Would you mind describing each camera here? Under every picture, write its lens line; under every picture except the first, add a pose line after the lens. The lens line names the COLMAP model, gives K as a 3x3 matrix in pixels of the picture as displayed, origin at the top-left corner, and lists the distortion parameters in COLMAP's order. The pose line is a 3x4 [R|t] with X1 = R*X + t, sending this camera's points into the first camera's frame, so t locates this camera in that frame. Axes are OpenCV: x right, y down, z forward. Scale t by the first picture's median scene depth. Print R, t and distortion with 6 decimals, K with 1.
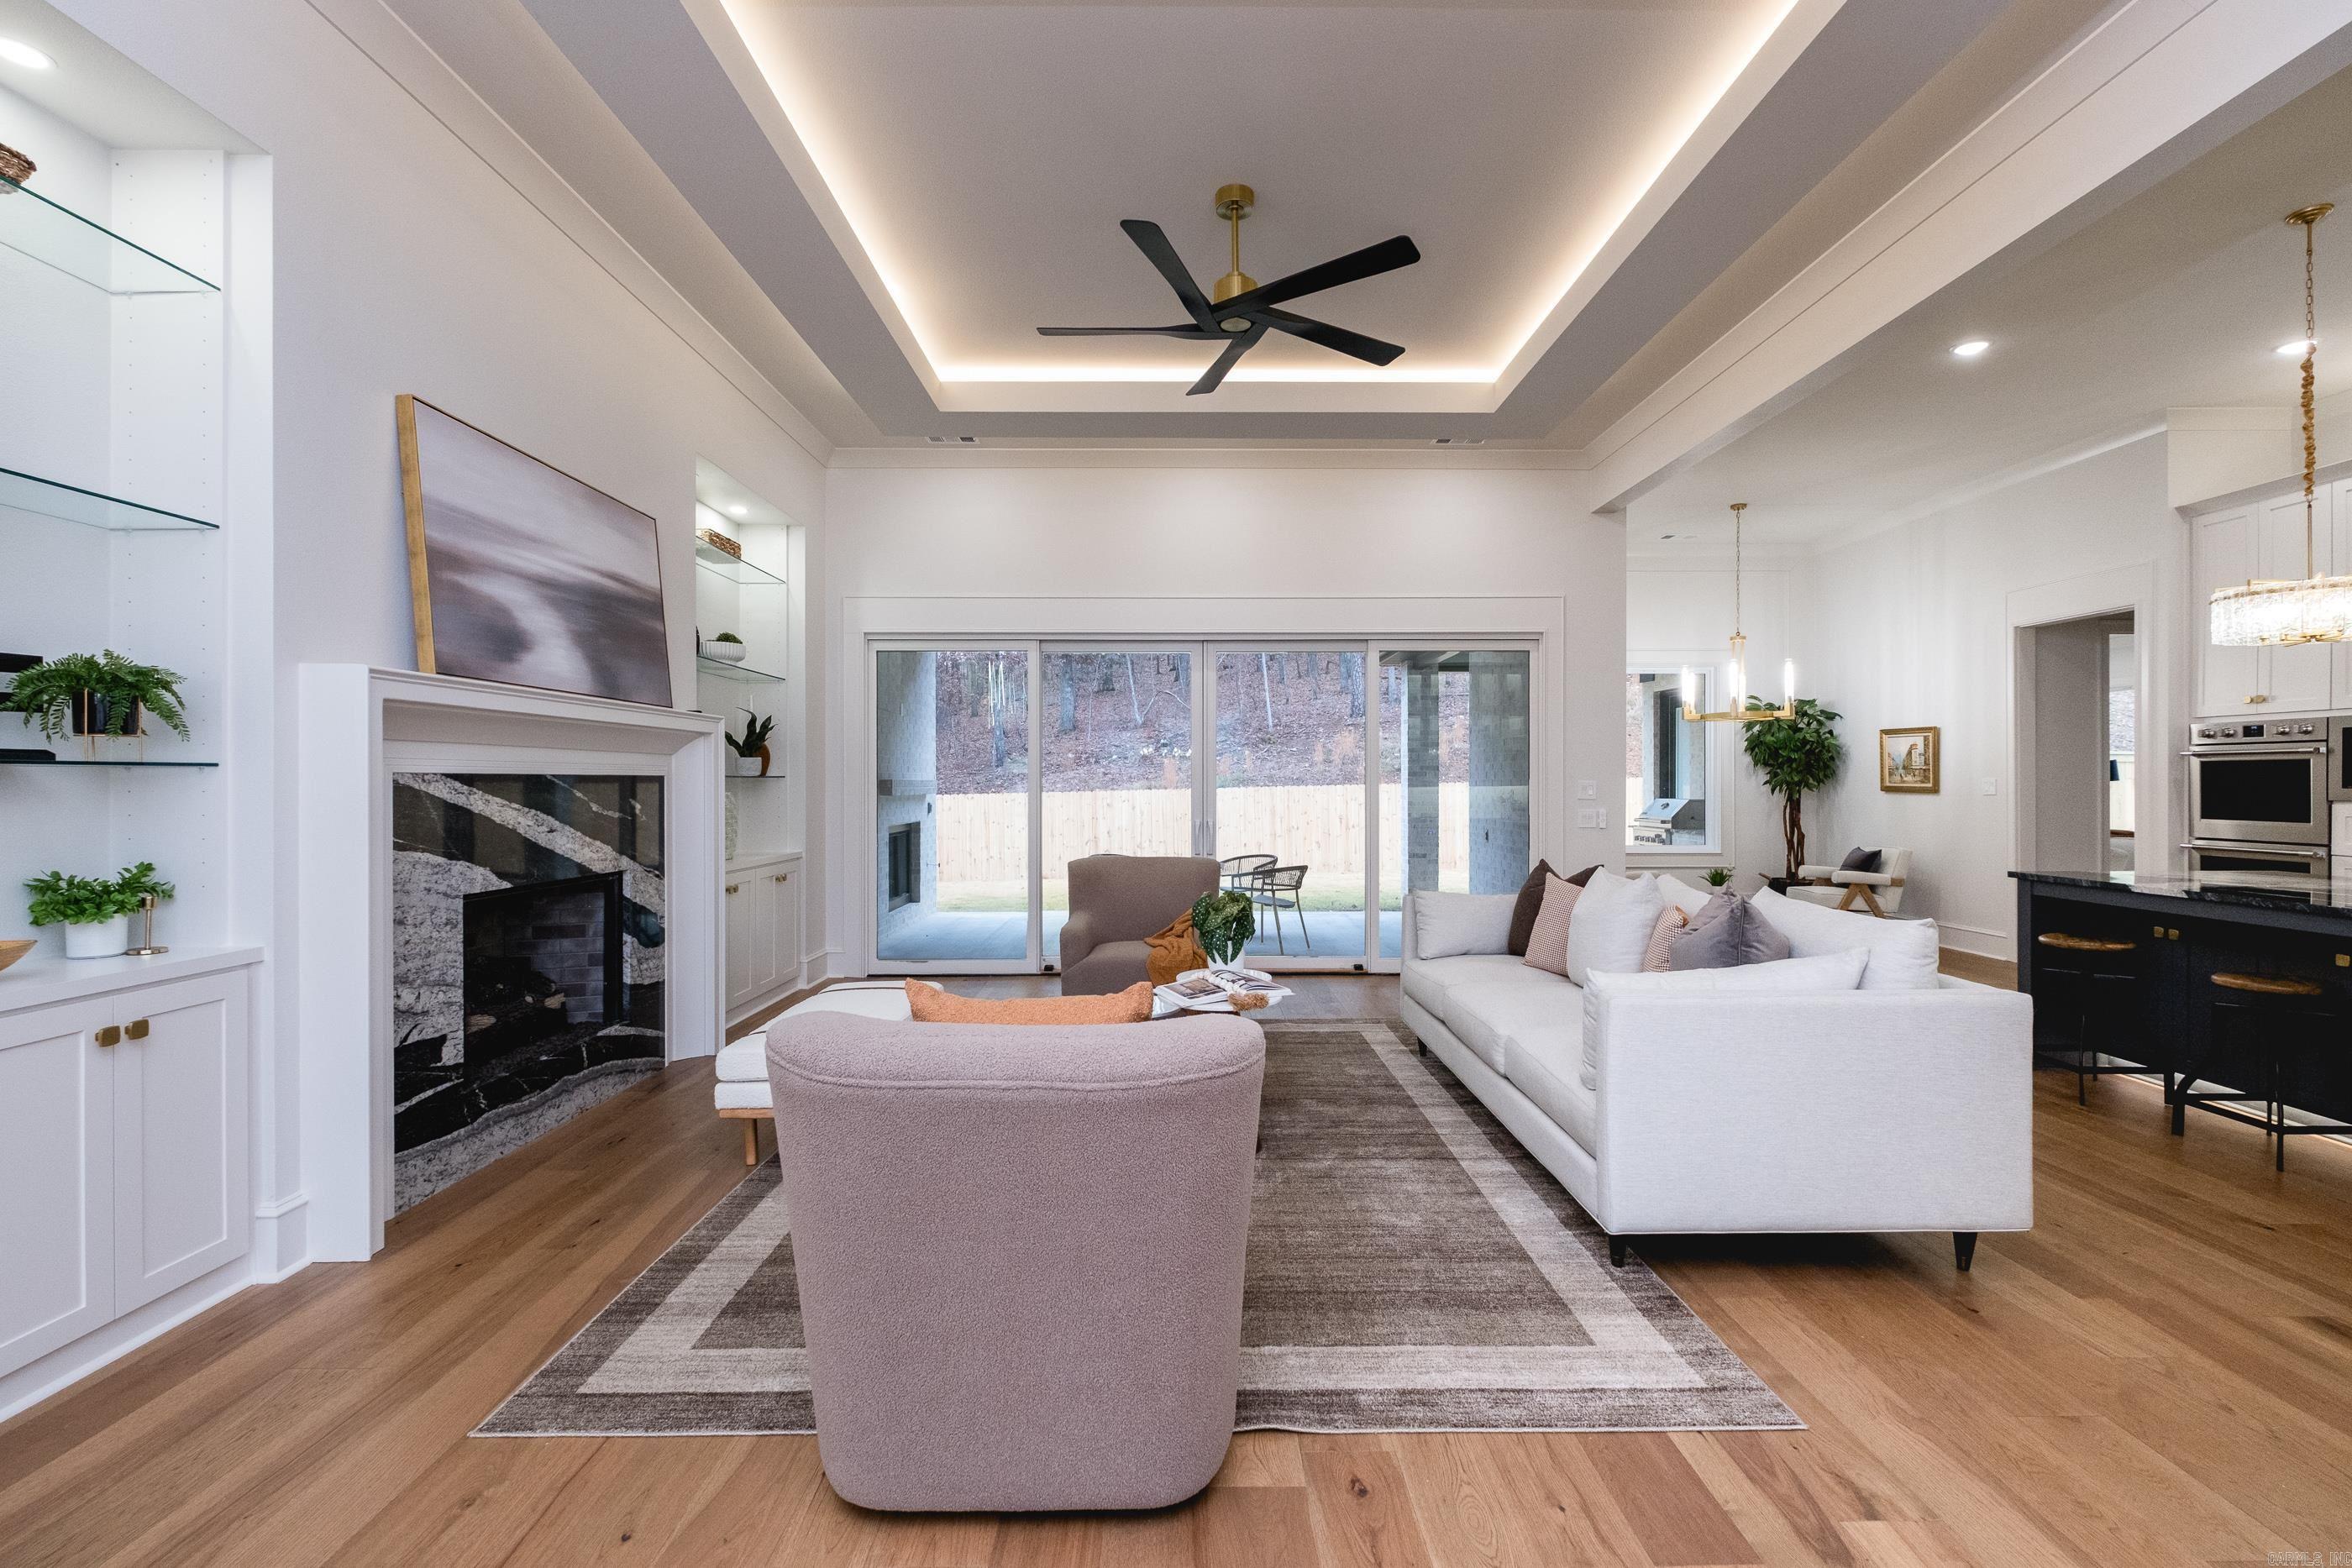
lens RADIAL K [[1035.1, 0, 1175.1], [0, 1035.1, 786.6], [0, 0, 1]] dist [0.001965, -0.002819]
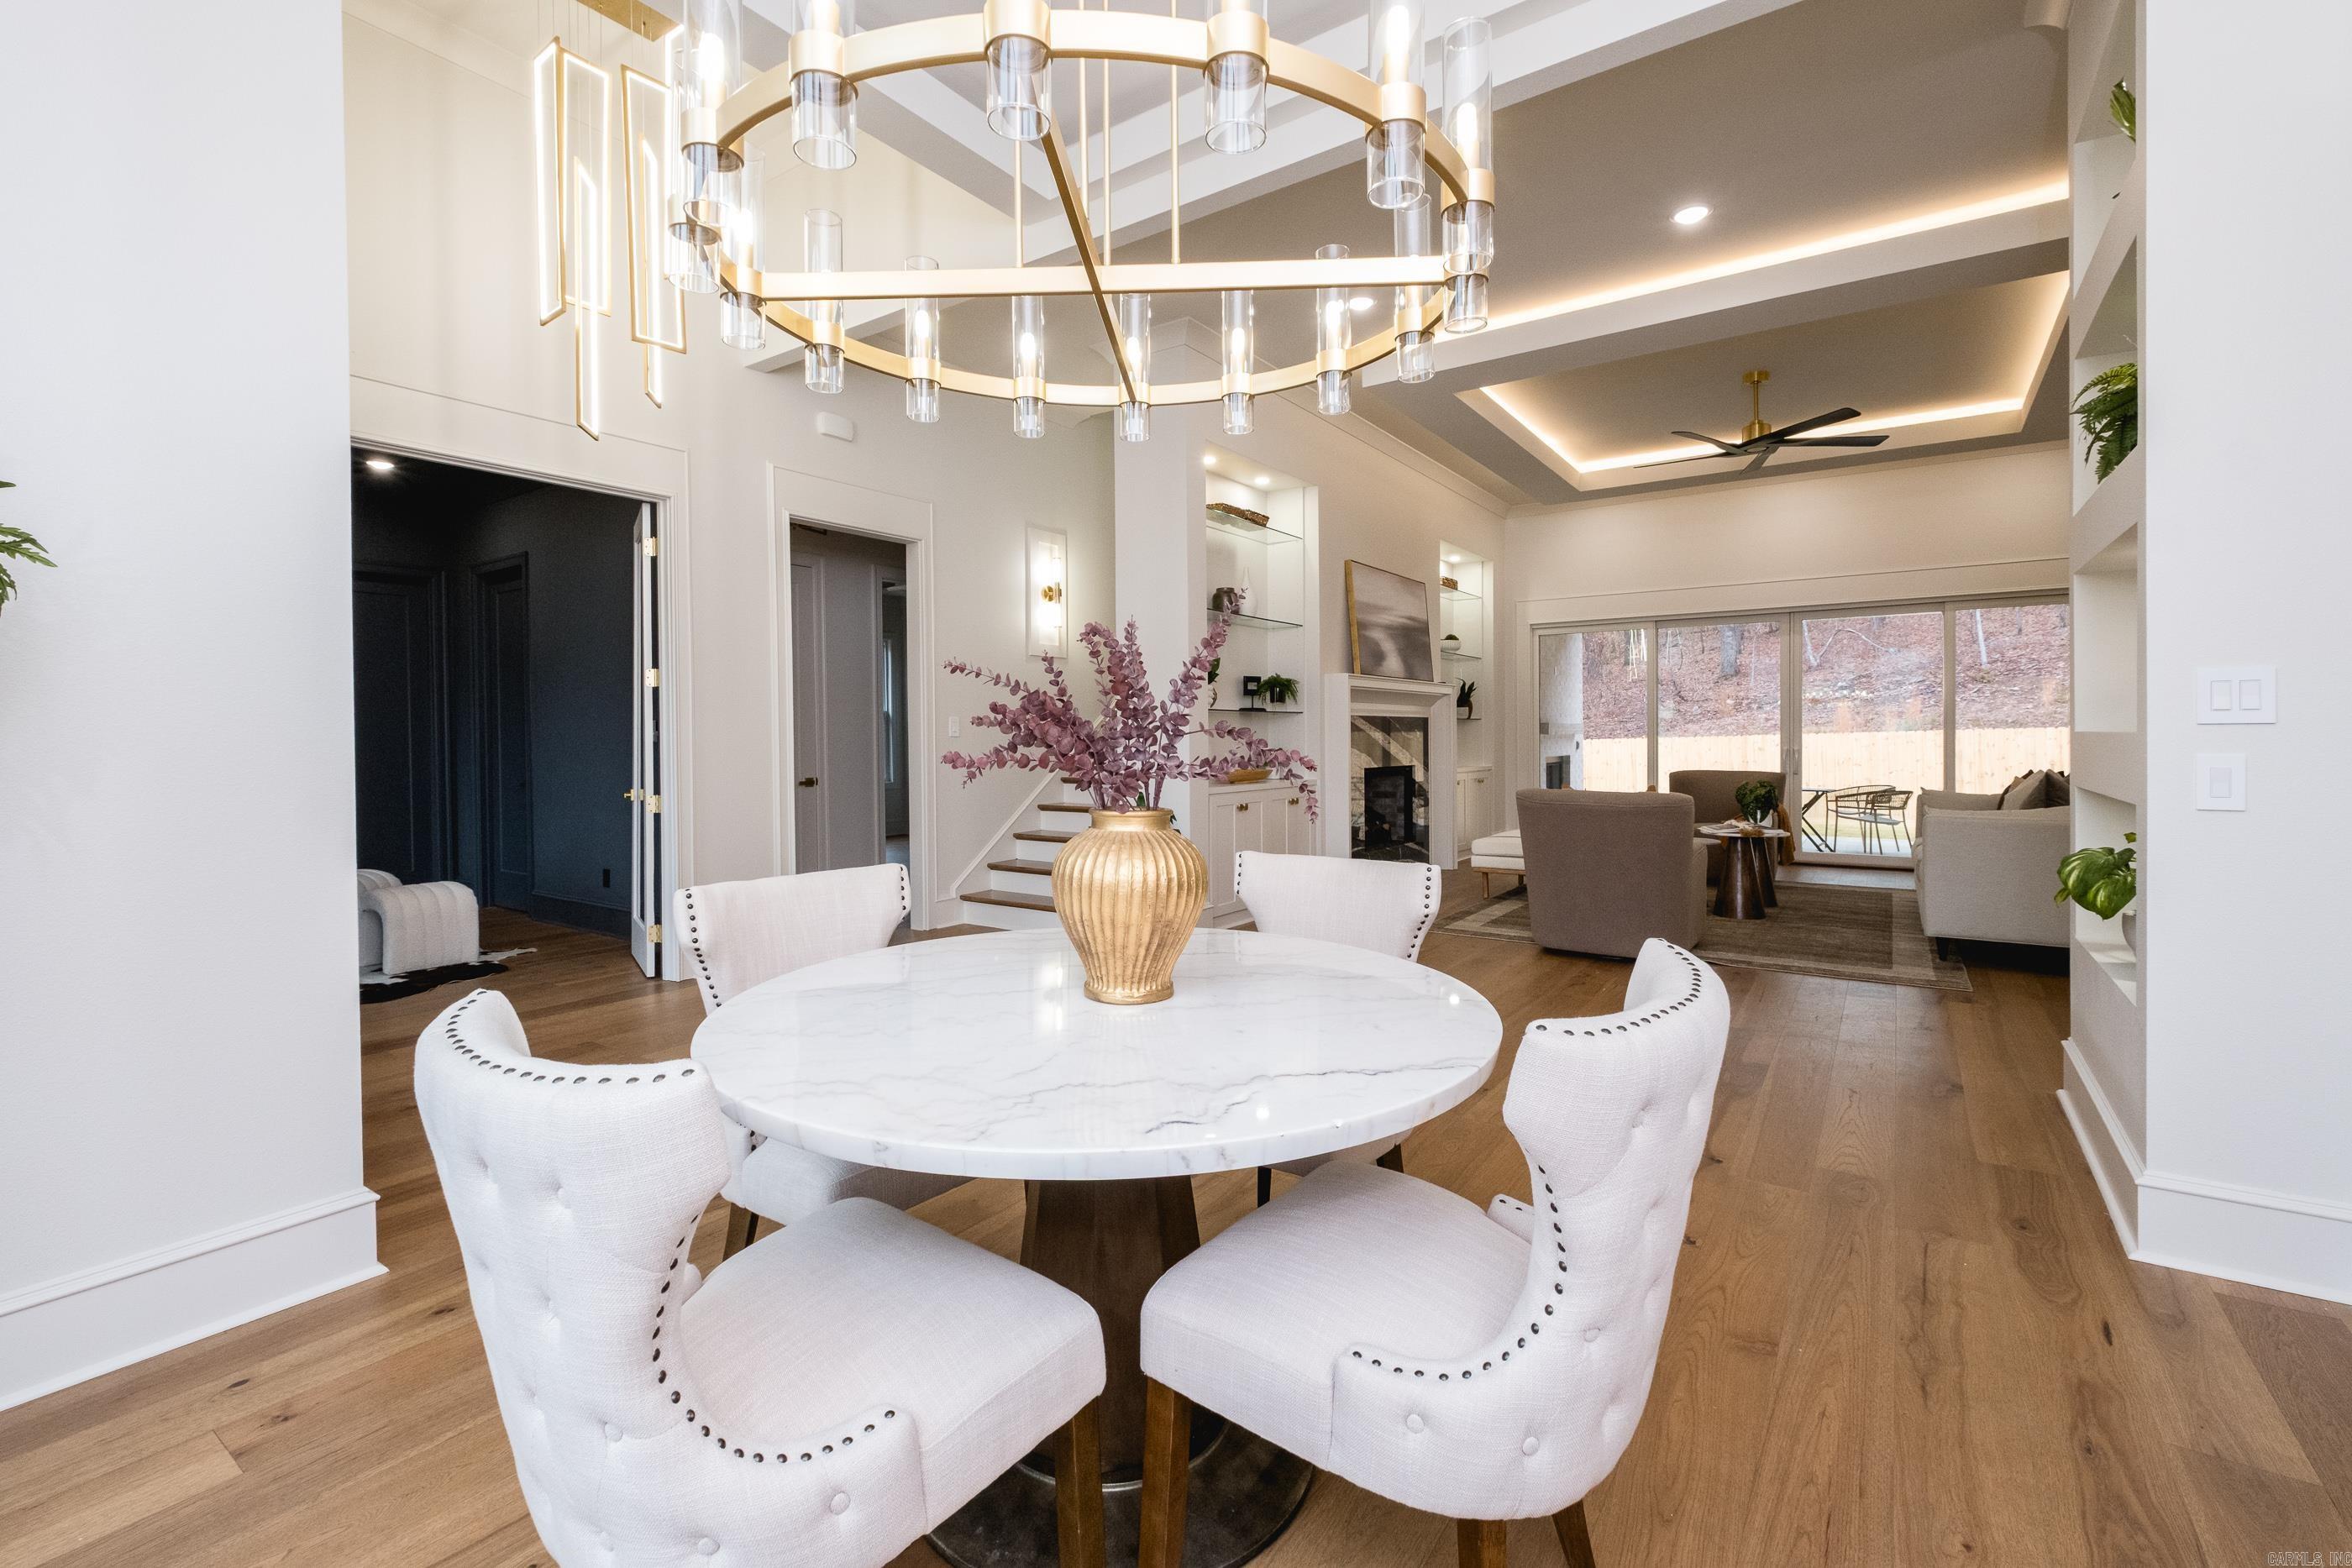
lens RADIAL K [[1035.1, 0, 1181.8], [0, 1035.1, 732.7], [0, 0, 1]] dist [0.001965, -0.002819]
pose [[0.824858, -0.003995, -0.565326, 0.169471], [0.002039, 0.999990, -0.004091, 0.019989], [0.565336, 0.002222, 0.824858, -0.677366]]
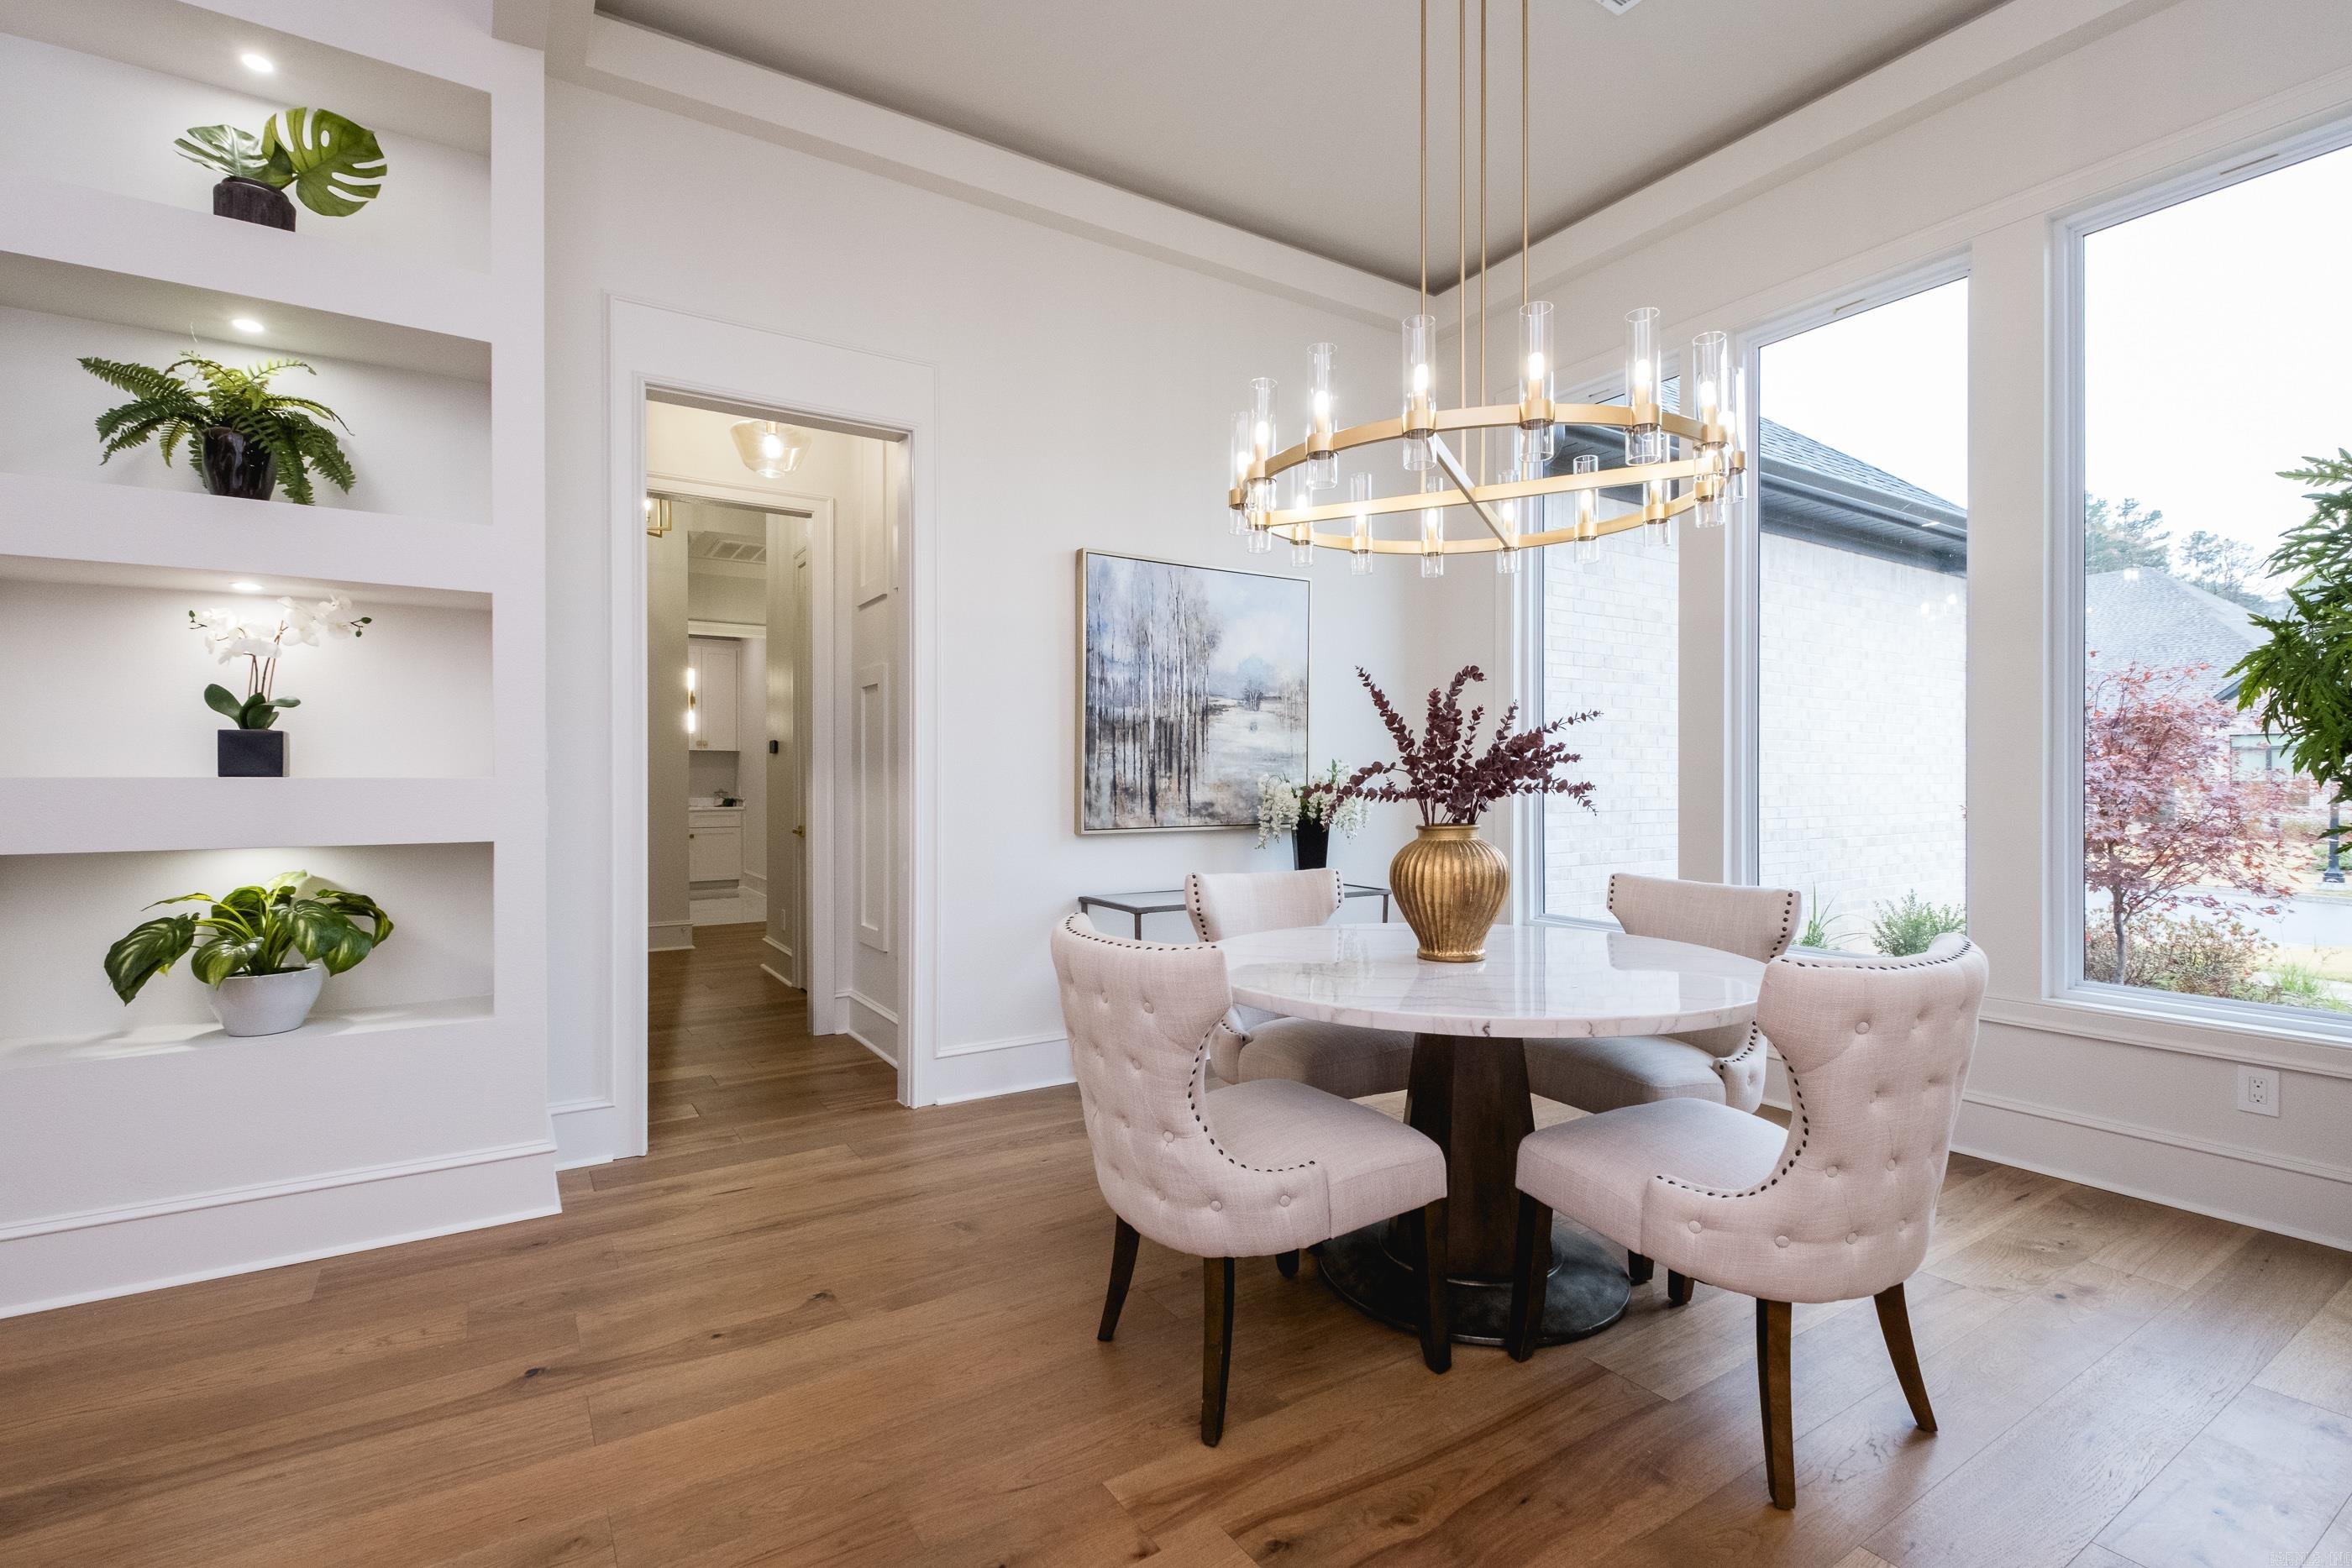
lens RADIAL K [[1035.1, 0, 1186.8], [0, 1035.1, 791.1], [0, 0, 1]] dist [0.001965, -0.002819]
pose [[-0.534094, -0.001835, 0.845423, -0.322069], [0.008858, 0.999931, 0.007766, 0.026062], [-0.845379, 0.011637, -0.534041, -0.118974]]
